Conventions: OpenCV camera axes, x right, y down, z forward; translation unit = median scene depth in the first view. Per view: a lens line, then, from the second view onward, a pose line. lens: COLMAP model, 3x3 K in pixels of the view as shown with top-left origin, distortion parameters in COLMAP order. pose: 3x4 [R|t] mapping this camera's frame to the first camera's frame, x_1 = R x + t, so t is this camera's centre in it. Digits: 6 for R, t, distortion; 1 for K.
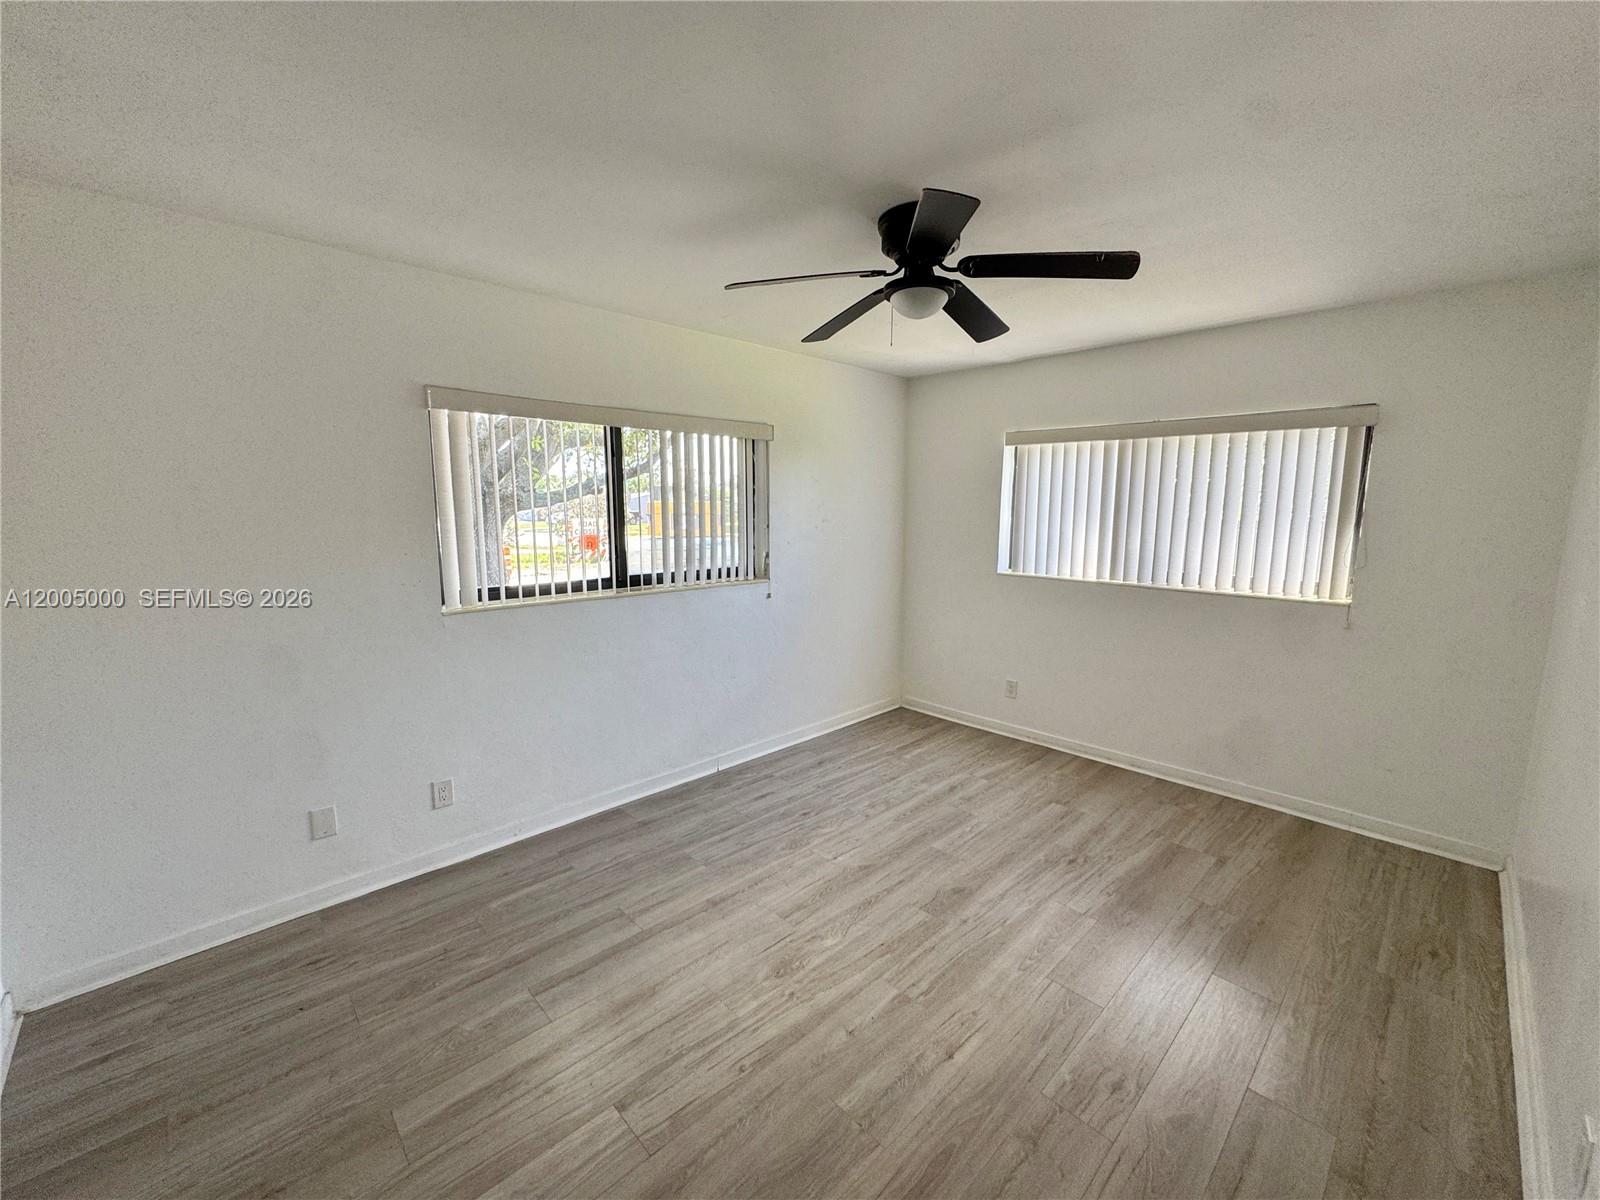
lens RADIAL K [[646.9, 0, 800.0], [0, 646.9, 600.0], [0, 0, 1]] dist [0.000715, 0.000137]
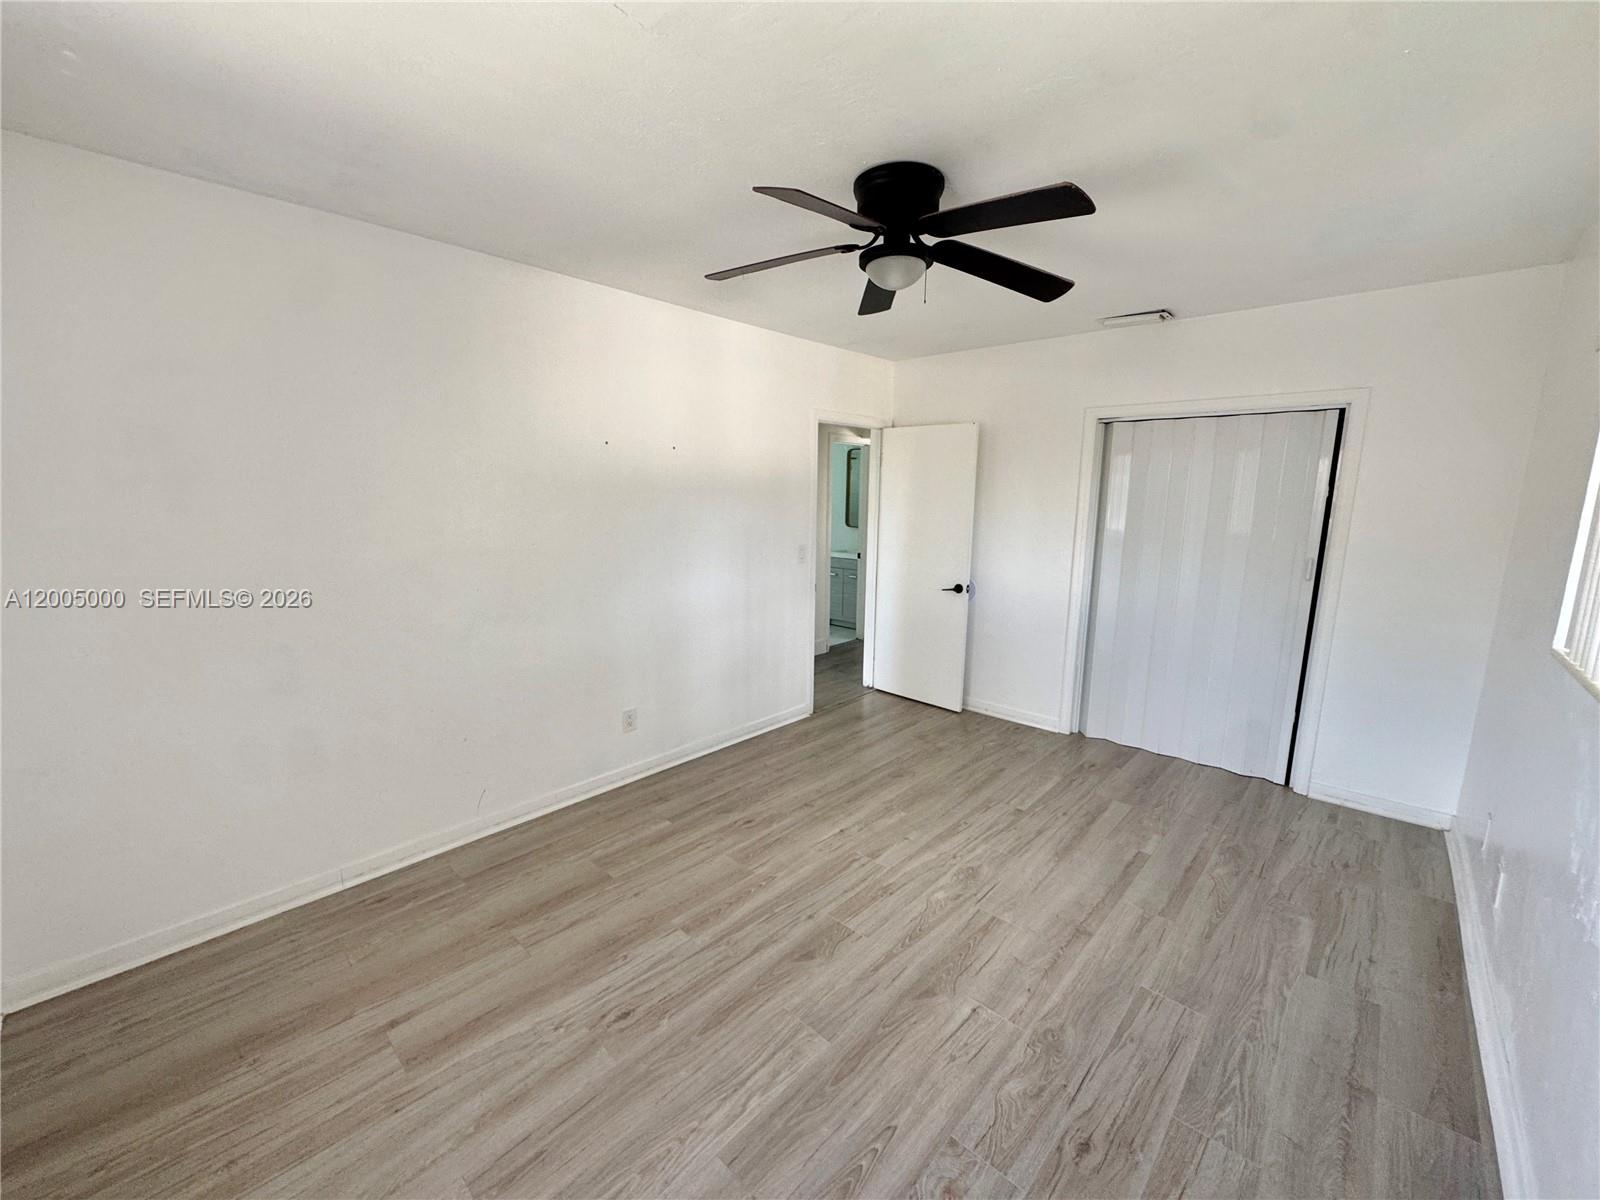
lens RADIAL K [[646.9, 0, 800.0], [0, 646.9, 600.0], [0, 0, 1]] dist [0.000715, 0.000137]
pose [[-0.998178, -0.003934, -0.060213, 0.324504], [-0.022325, 0.951144, 0.307940, -0.247959], [0.056060, 0.308723, -0.949499, 1.746181]]
